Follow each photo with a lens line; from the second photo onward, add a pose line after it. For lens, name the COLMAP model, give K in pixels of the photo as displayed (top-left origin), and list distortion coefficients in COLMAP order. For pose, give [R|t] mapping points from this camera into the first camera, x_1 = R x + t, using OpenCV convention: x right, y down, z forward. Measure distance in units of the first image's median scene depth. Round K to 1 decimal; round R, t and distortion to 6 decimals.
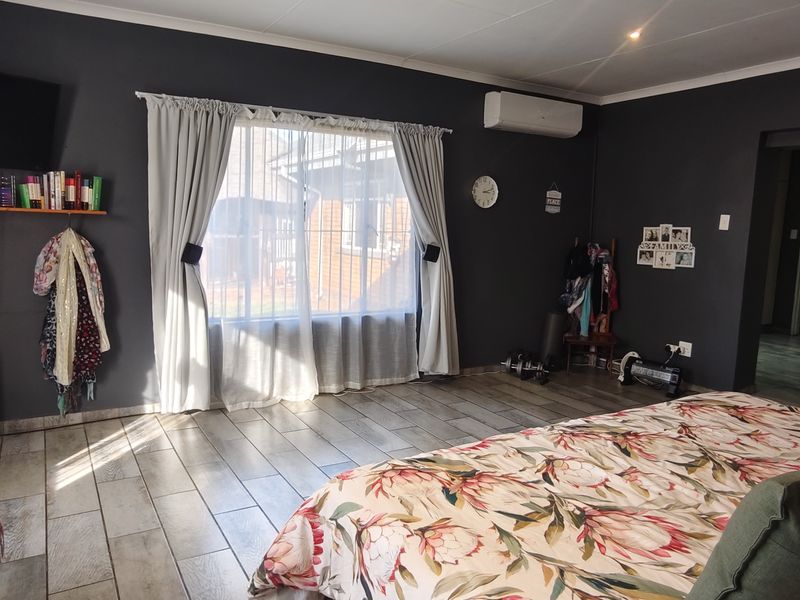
lens RADIAL K [[609.9, 0, 402.1], [0, 609.9, 304.2], [0, 0, 1]] dist [-0.002024, 0.010498]
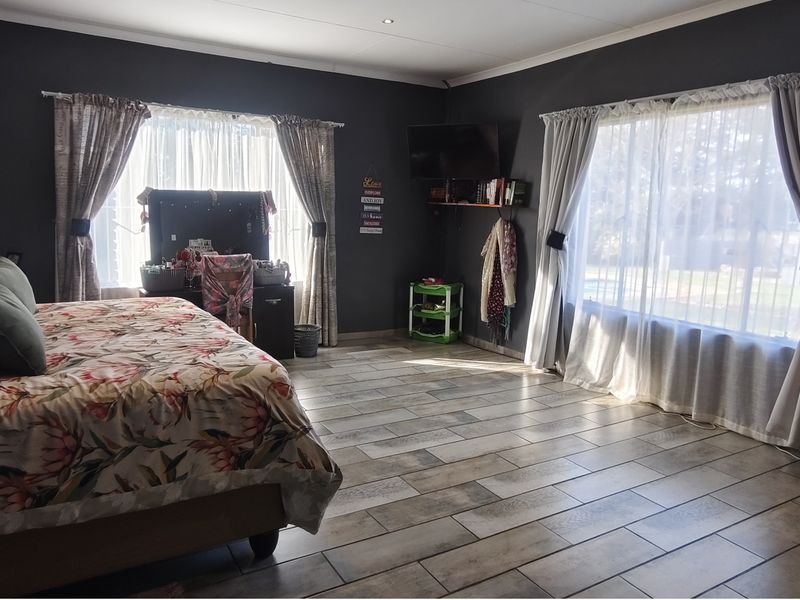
lens RADIAL K [[609.9, 0, 403.1], [0, 609.9, 295.5], [0, 0, 1]] dist [-0.002024, 0.010498]
pose [[0.023500, 0.123078, -0.992119, 0.907620], [-0.158761, 0.980259, 0.117847, -0.073248], [0.987037, 0.154741, 0.042576, 0.710524]]
